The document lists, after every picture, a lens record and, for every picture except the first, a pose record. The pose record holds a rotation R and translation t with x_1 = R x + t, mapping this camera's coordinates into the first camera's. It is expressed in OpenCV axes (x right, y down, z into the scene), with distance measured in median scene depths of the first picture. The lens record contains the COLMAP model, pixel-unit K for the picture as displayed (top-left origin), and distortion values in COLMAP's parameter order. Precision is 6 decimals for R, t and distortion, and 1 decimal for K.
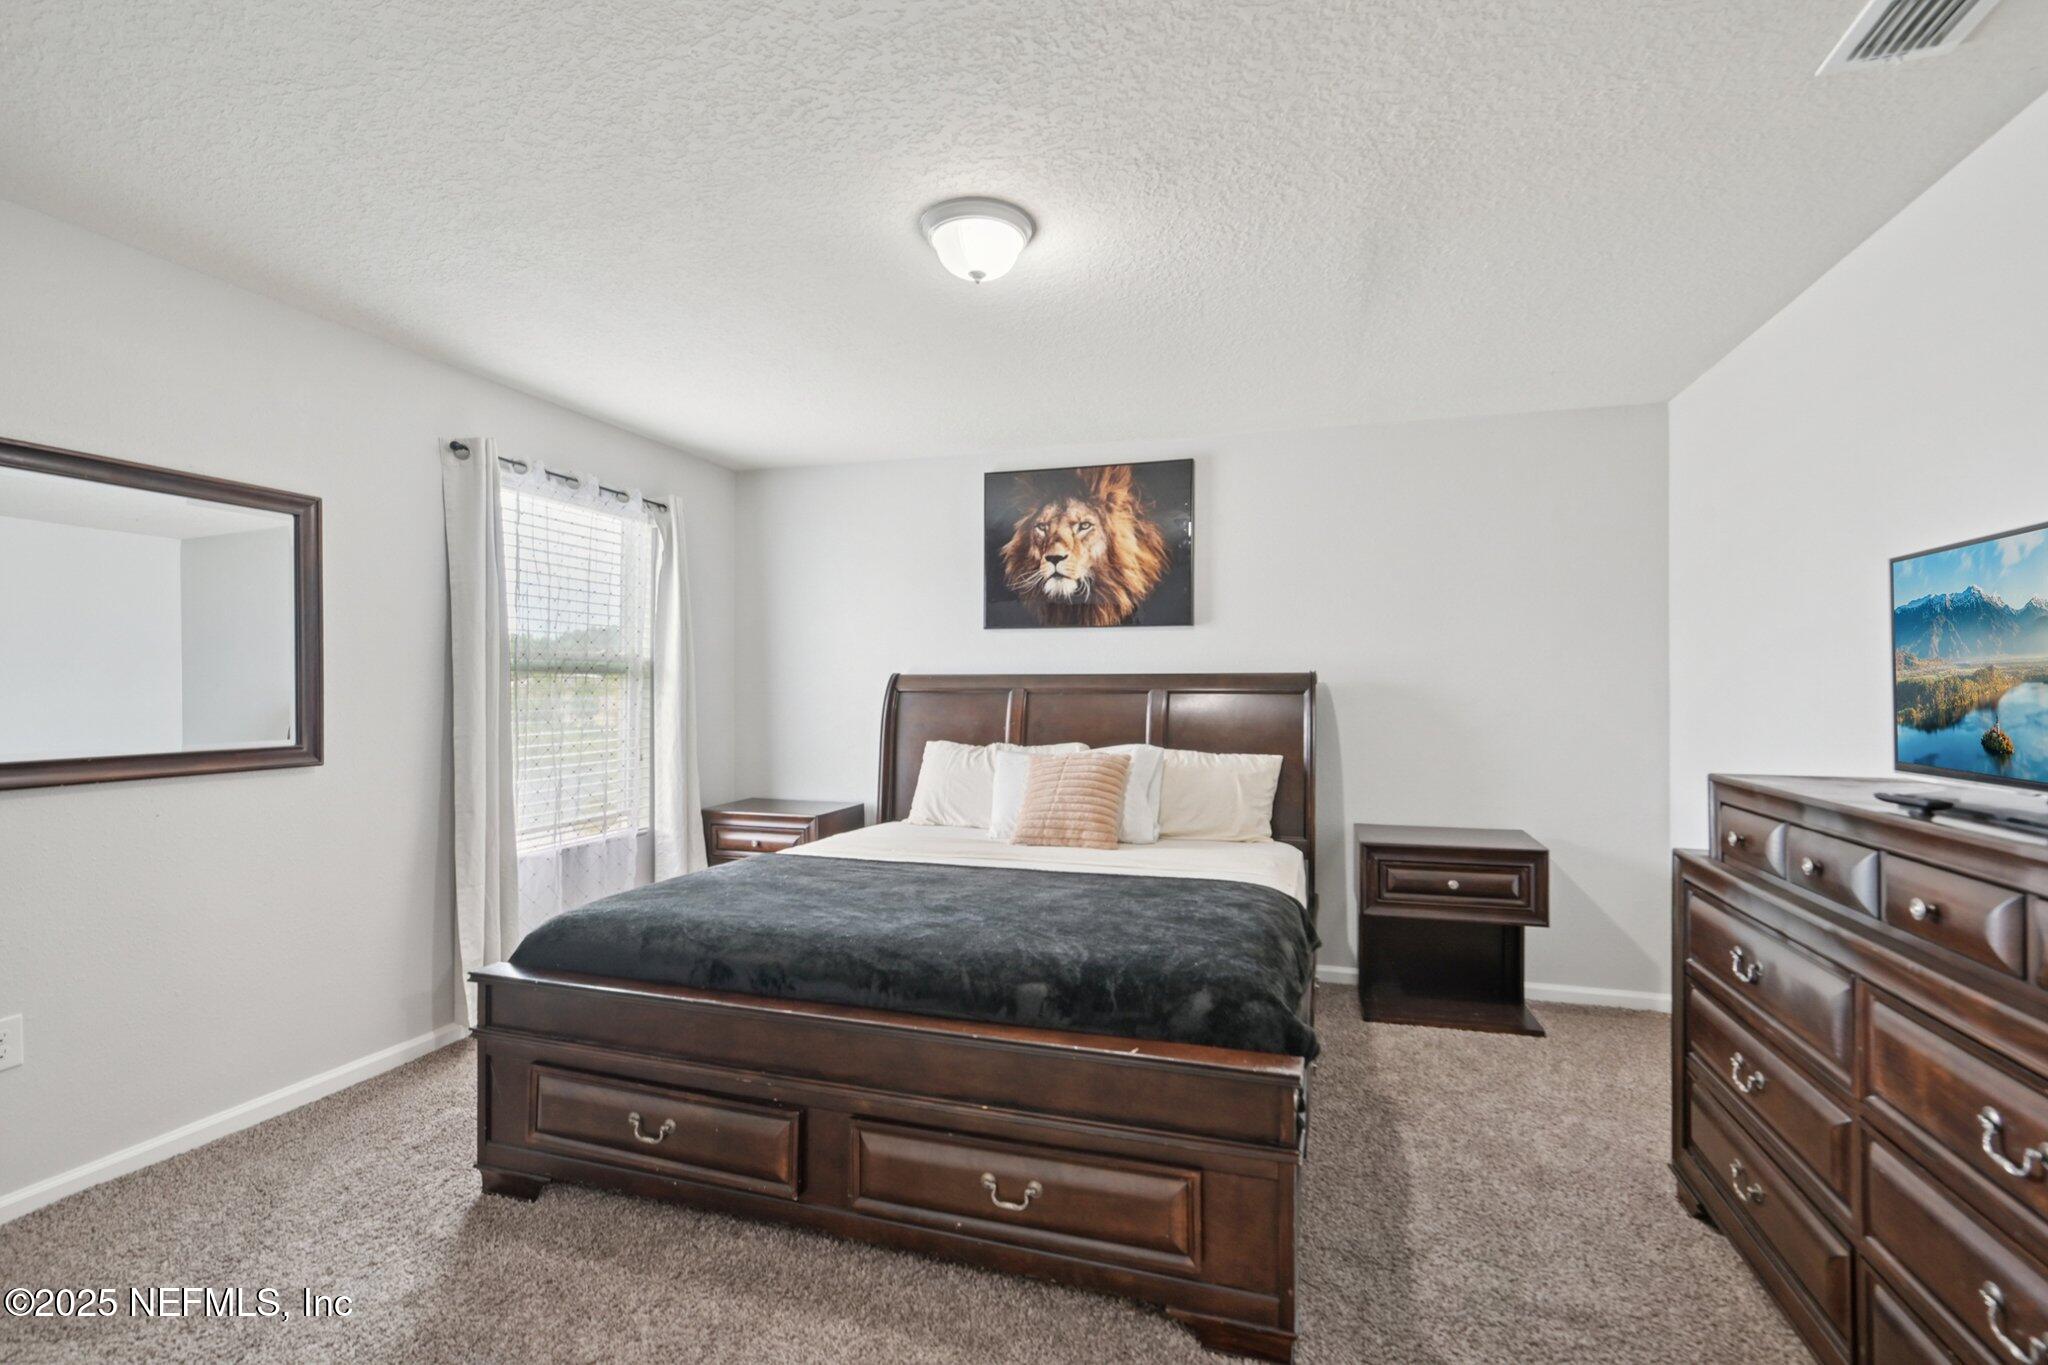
lens RADIAL K [[838.4, 0, 1004.9], [0, 838.4, 688.9], [0, 0, 1]] dist [0.000152, 0.000026]
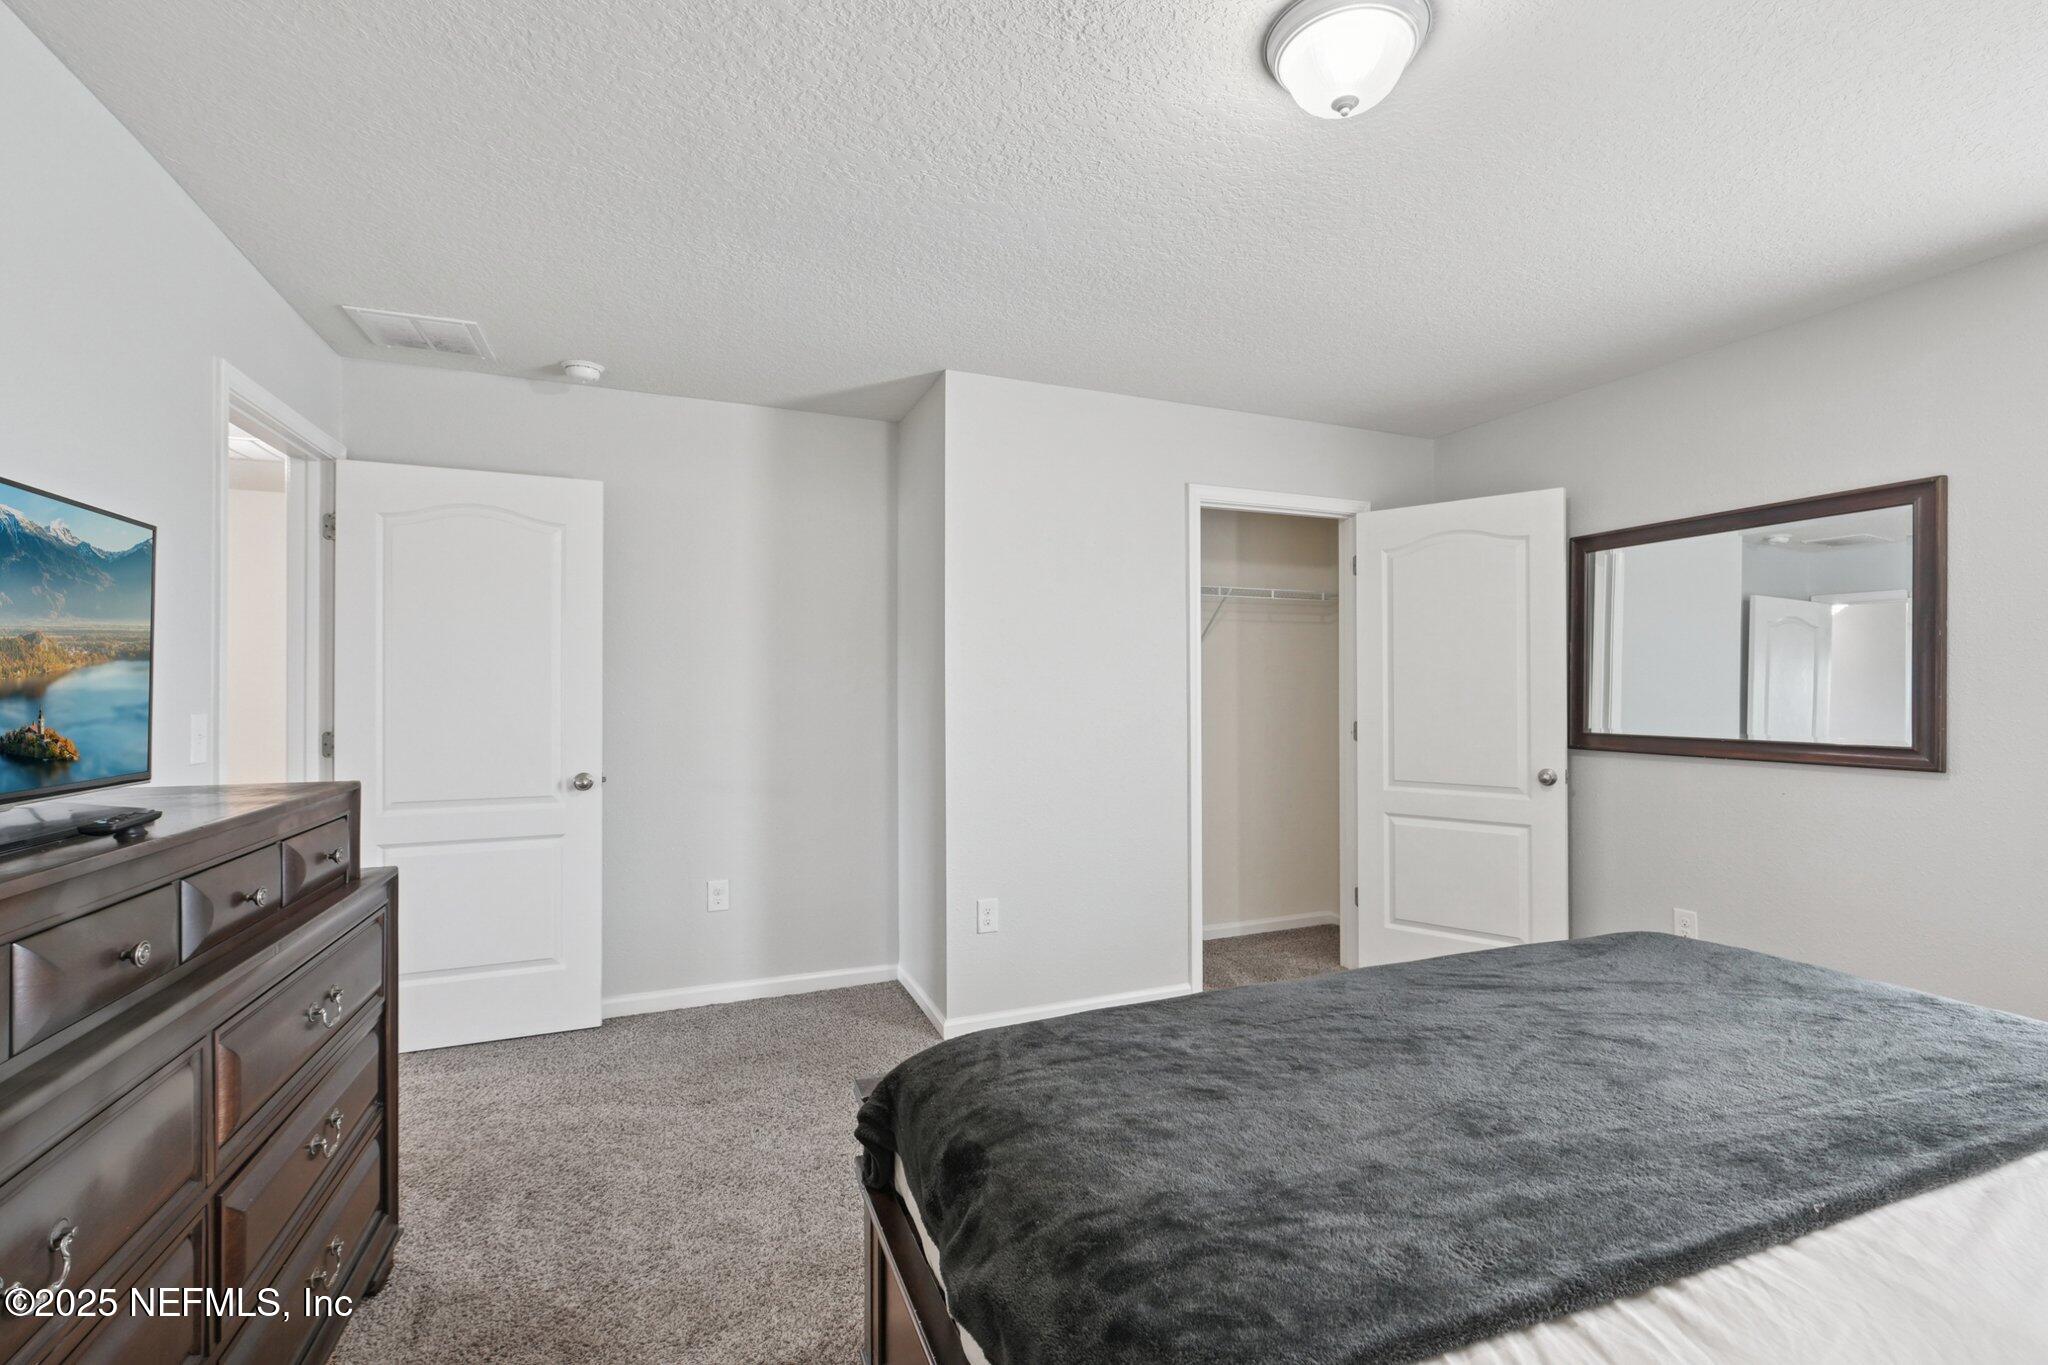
lens RADIAL K [[838.4, 0, 1004.9], [0, 838.4, 688.9], [0, 0, 1]] dist [0.000152, 0.000026]
pose [[-0.730973, -0.007439, -0.682366, 1.067514], [-0.002613, 0.999964, -0.008103, 0.019393], [0.682401, -0.004140, -0.730966, 1.977097]]
